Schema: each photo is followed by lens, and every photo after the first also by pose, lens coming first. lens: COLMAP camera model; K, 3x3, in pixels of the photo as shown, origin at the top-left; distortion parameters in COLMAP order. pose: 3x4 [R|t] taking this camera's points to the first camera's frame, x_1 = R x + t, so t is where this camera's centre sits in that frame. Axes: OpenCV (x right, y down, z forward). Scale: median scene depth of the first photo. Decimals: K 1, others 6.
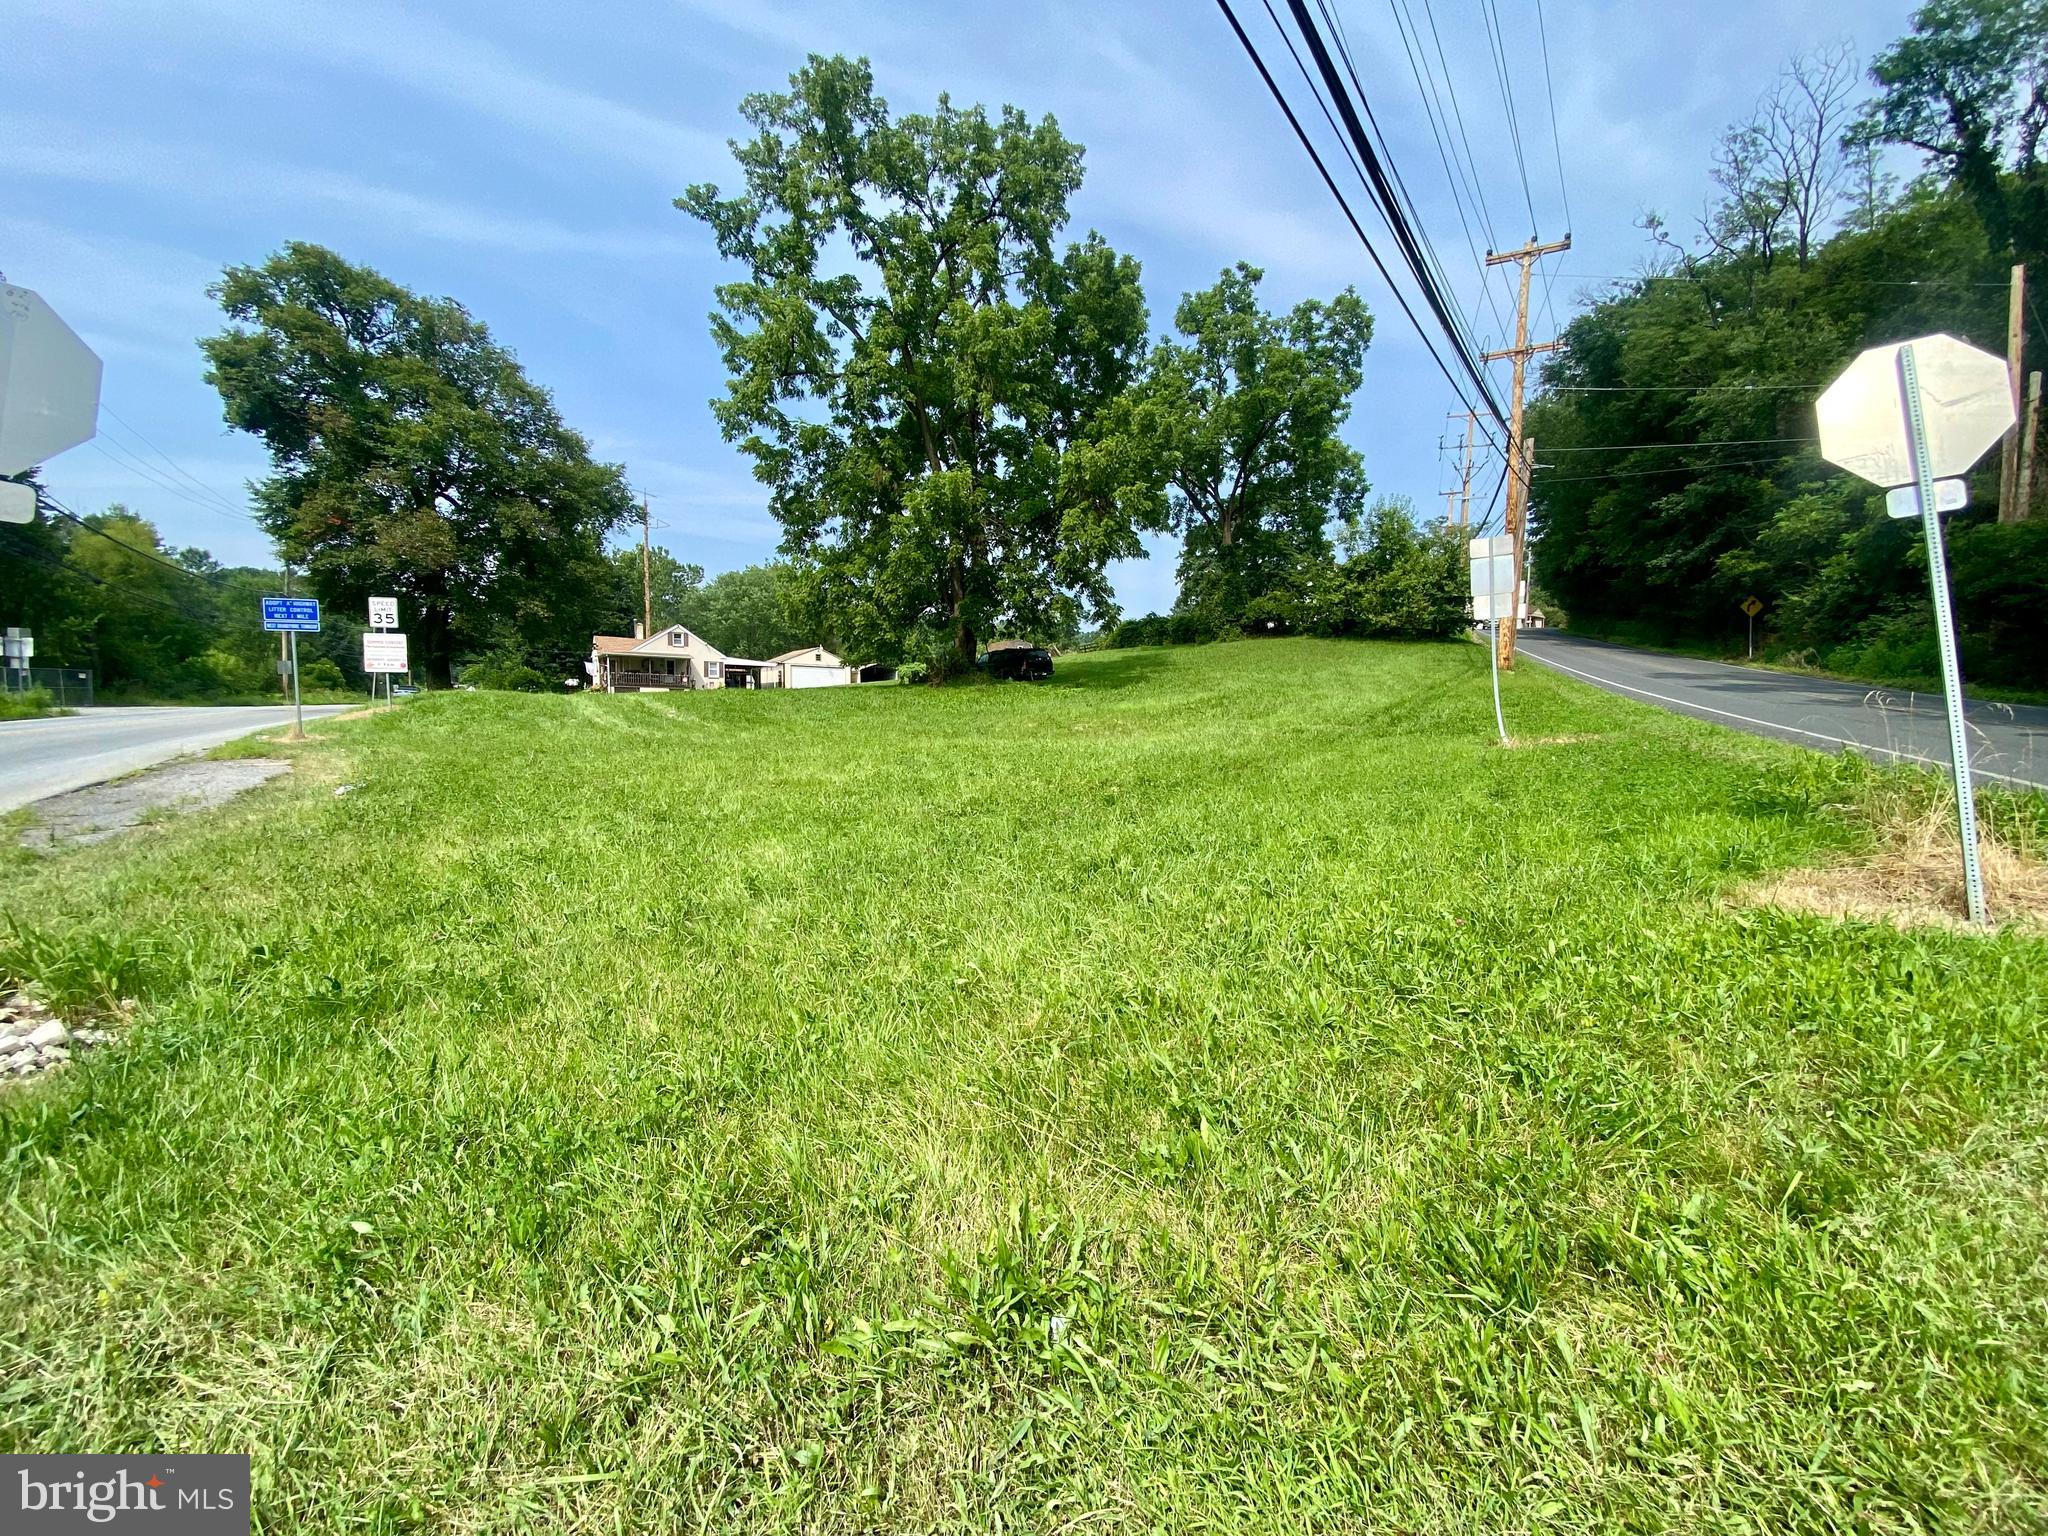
lens RADIAL K [[837.6, 0, 1018.5], [0, 837.6, 786.9], [0, 0, 1]] dist [-0.005096, -0.009270]
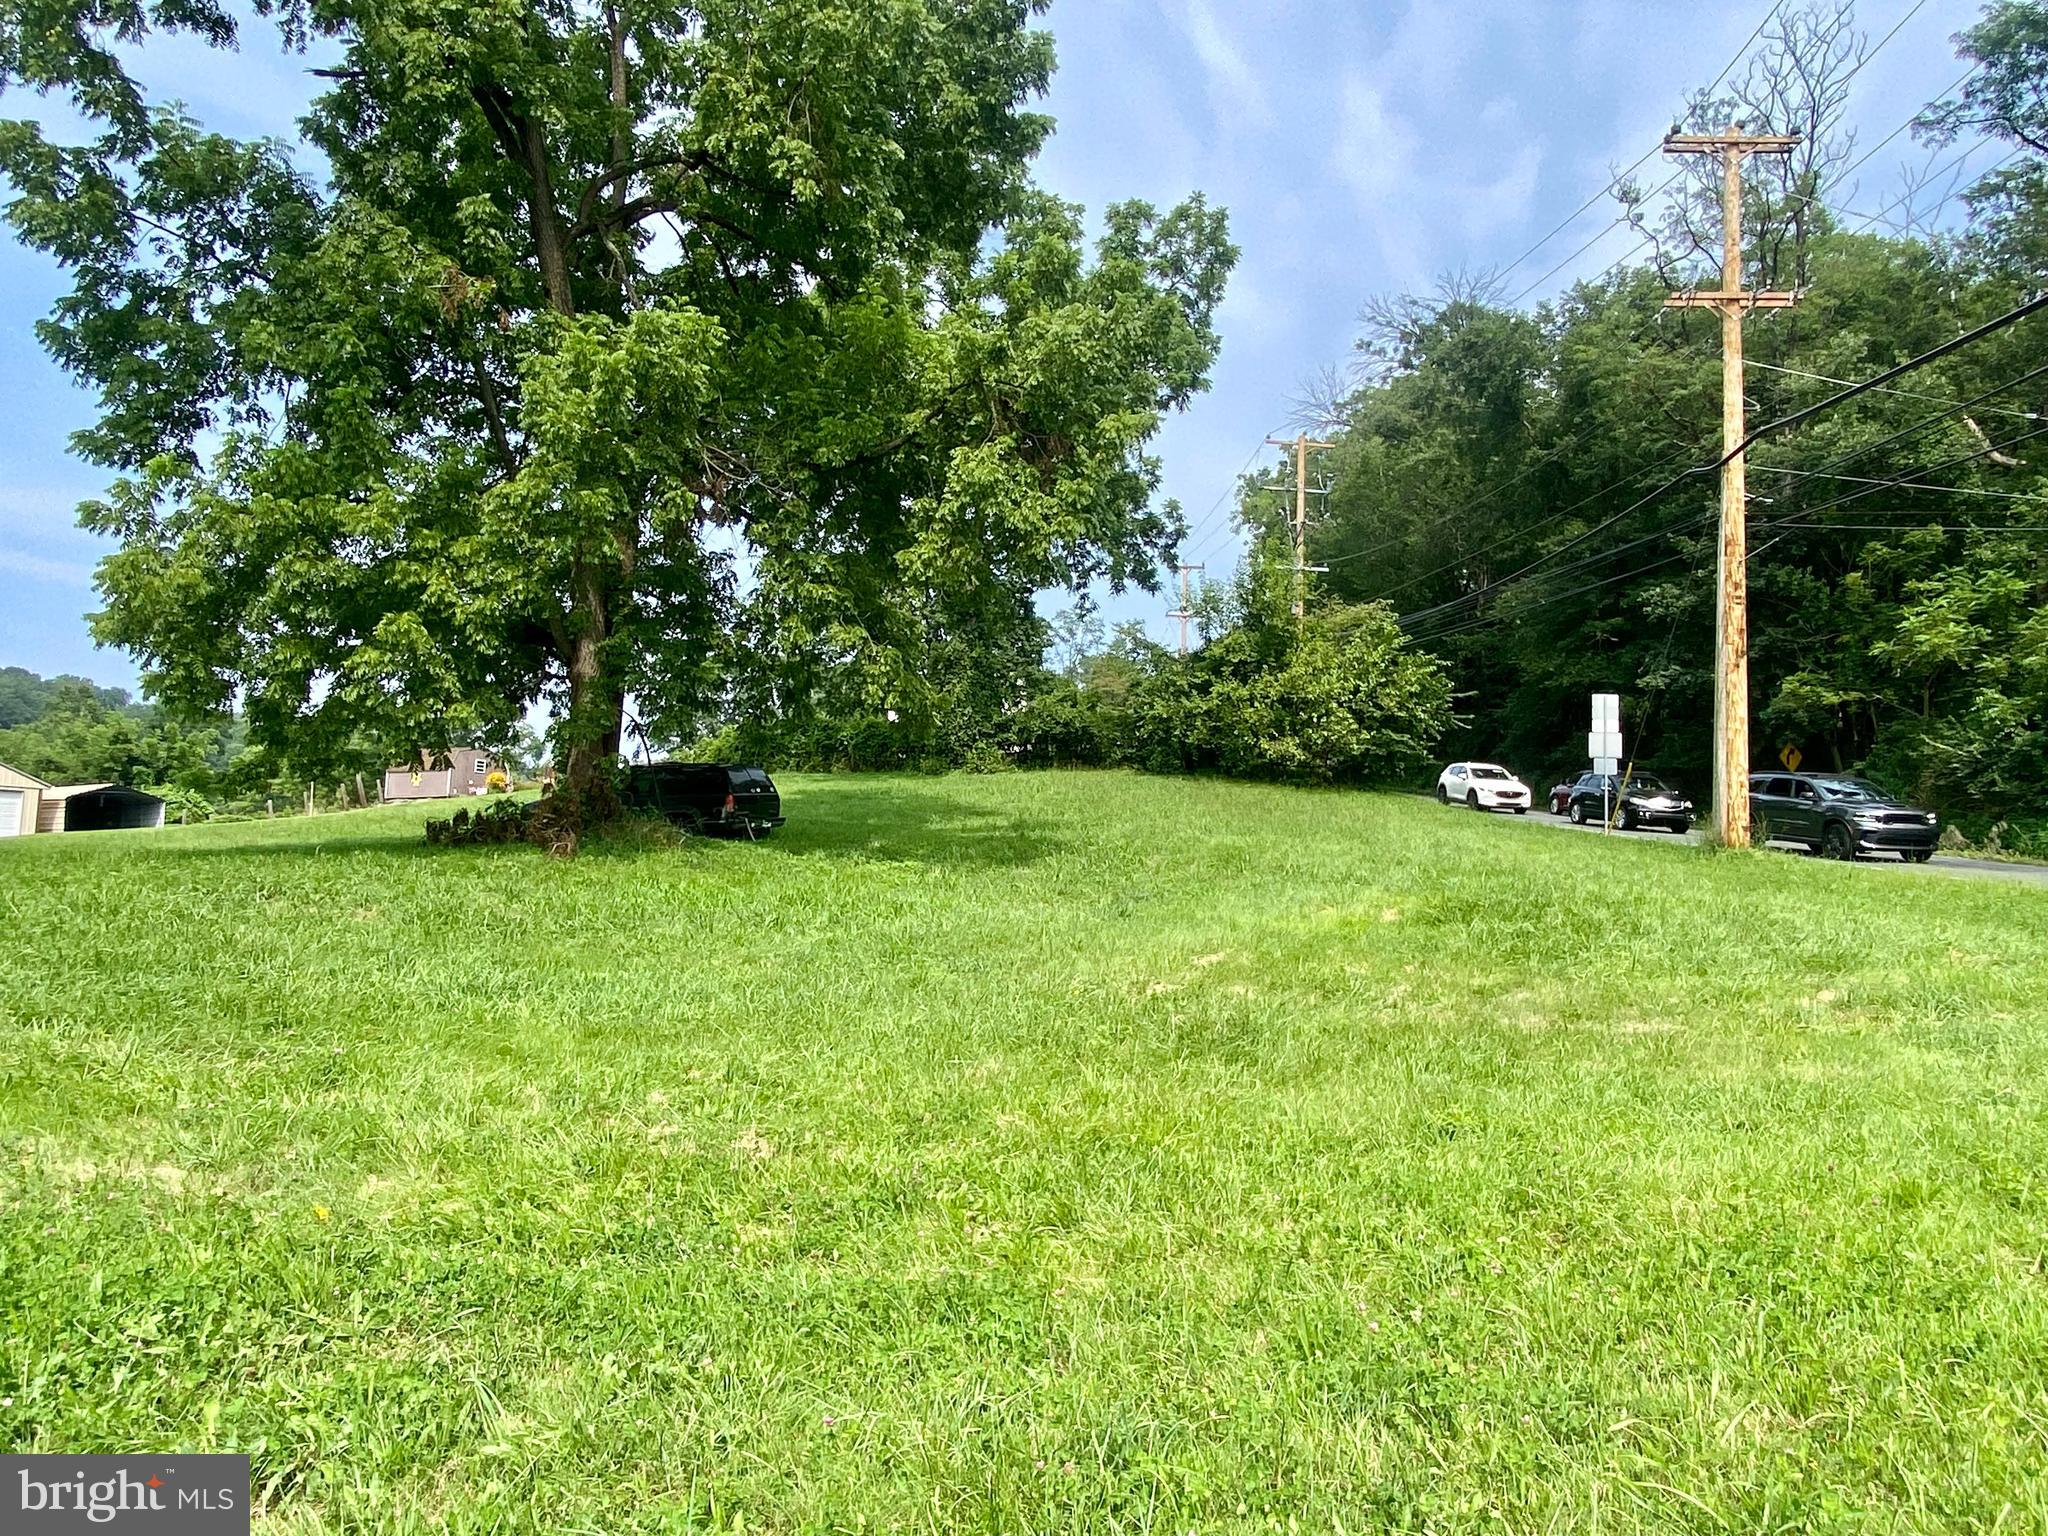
lens RADIAL K [[1386.7, 0, 1039.5], [0, 1386.7, 786.3], [0, 0, 1]] dist [0.009991, -0.012700]
pose [[0.879795, 0.045205, 0.473199, -0.198325], [0.033253, 0.987176, -0.156133, -0.040960], [-0.474189, 0.153100, 0.867009, 0.333306]]
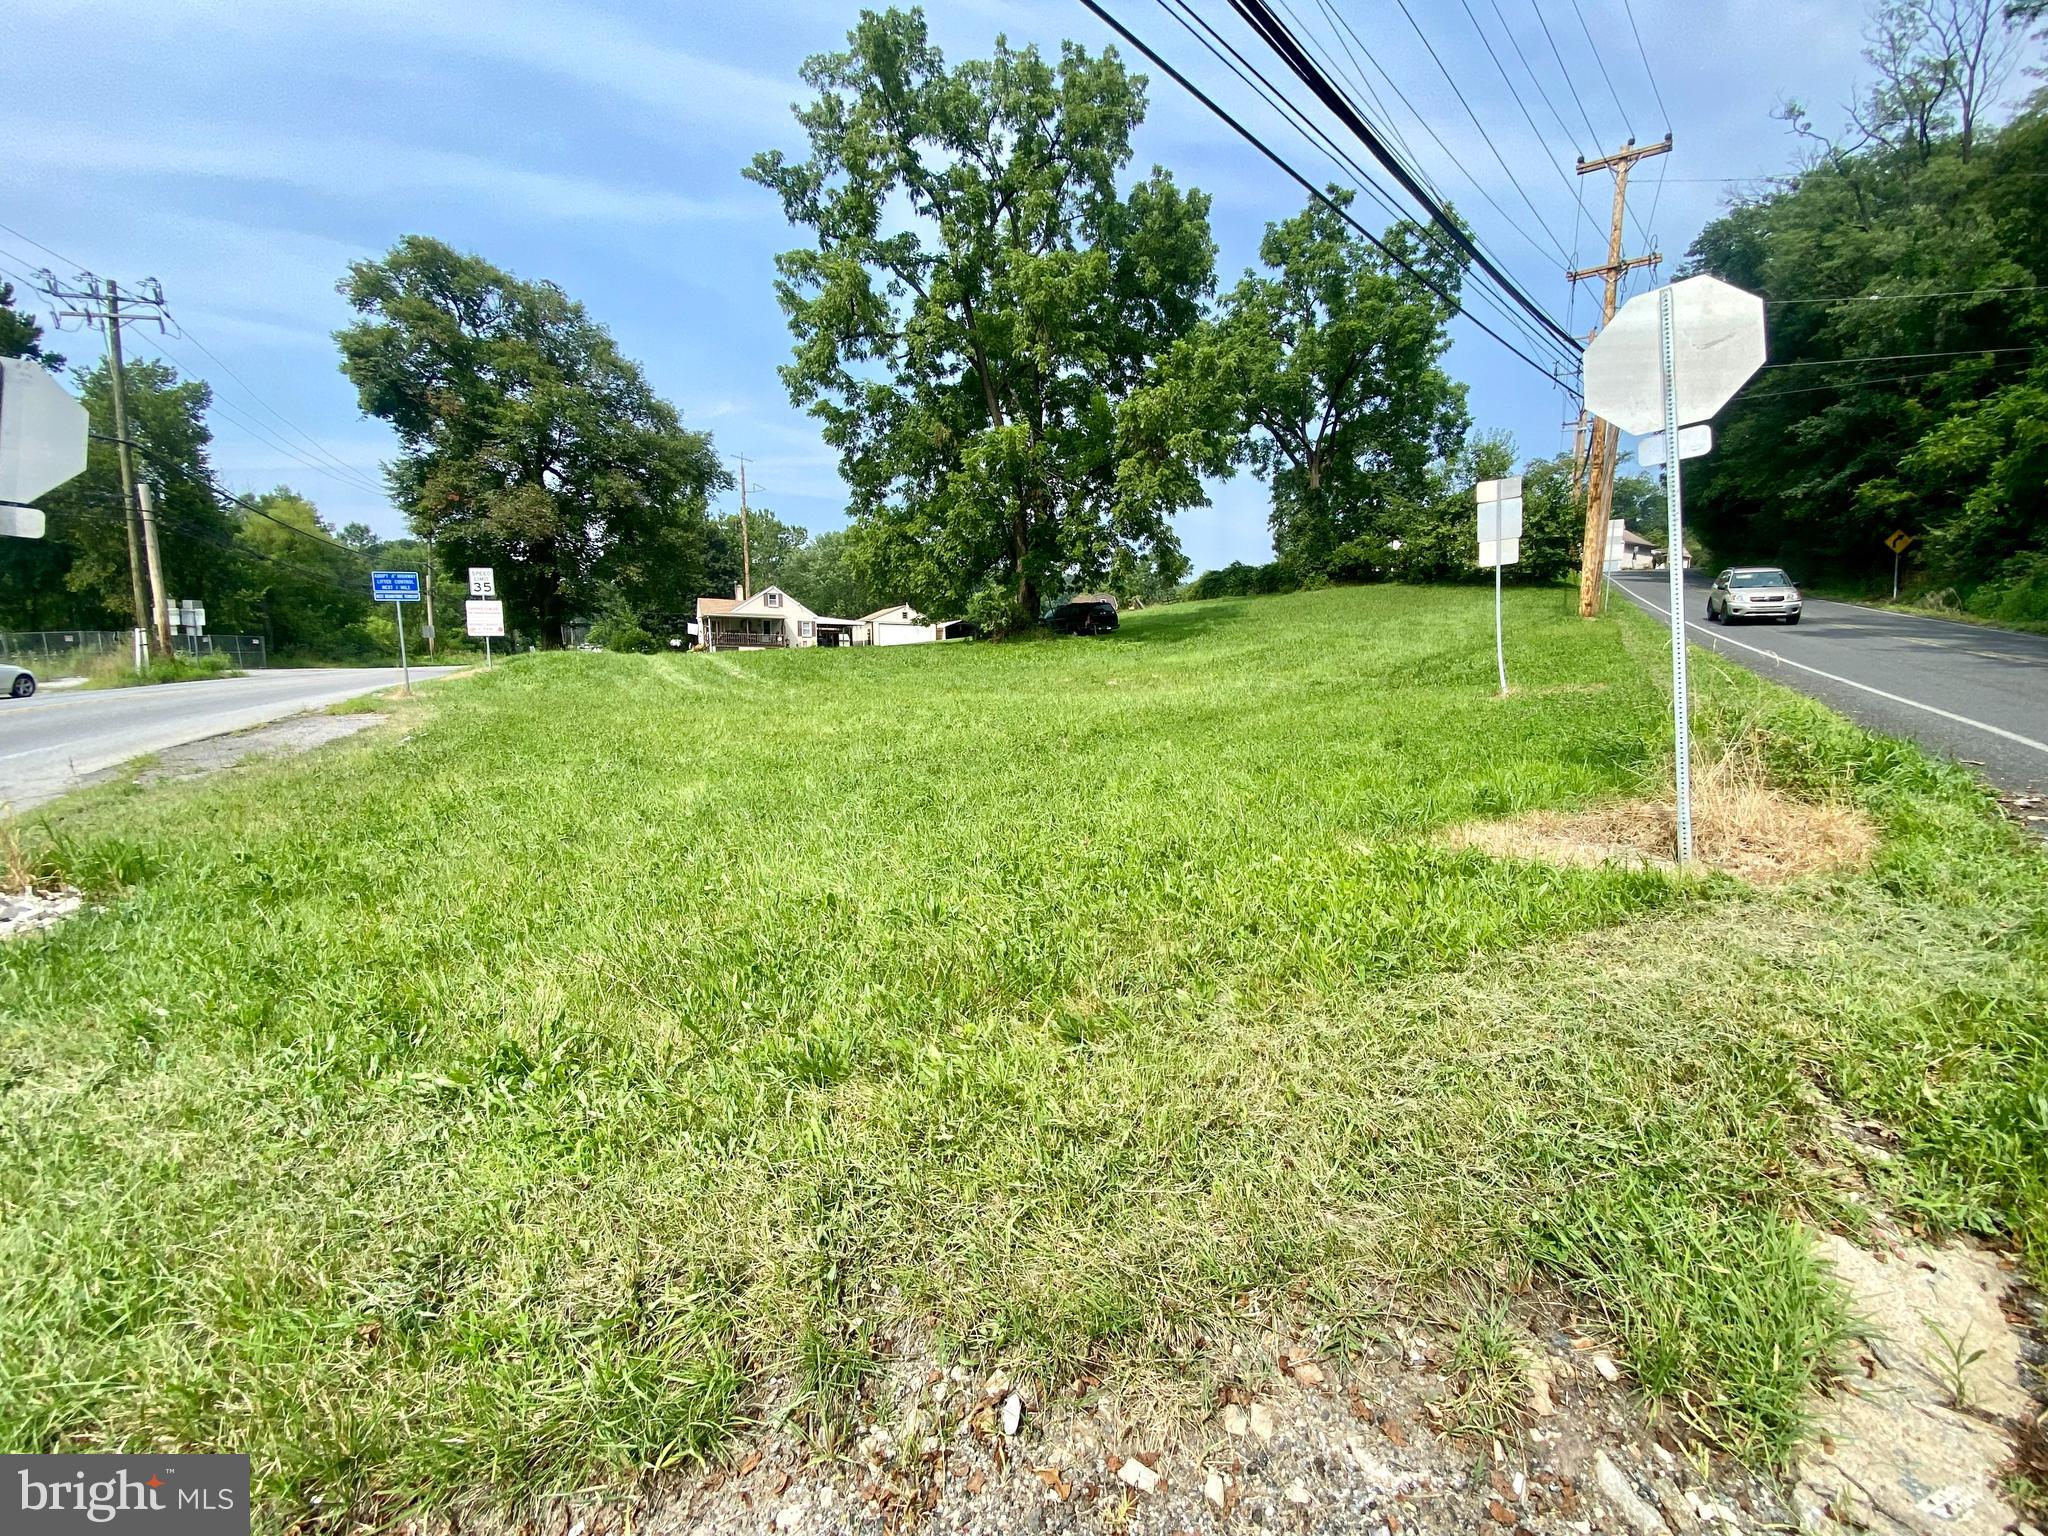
lens RADIAL K [[837.6, 0, 1016.1], [0, 837.6, 786.6], [0, 0, 1]] dist [-0.005096, -0.009270]
pose [[0.992157, 0.007967, -0.124745, 0.050735], [-0.001340, 0.998587, 0.053117, 0.001603], [0.124992, -0.052533, 0.990766, -0.015632]]
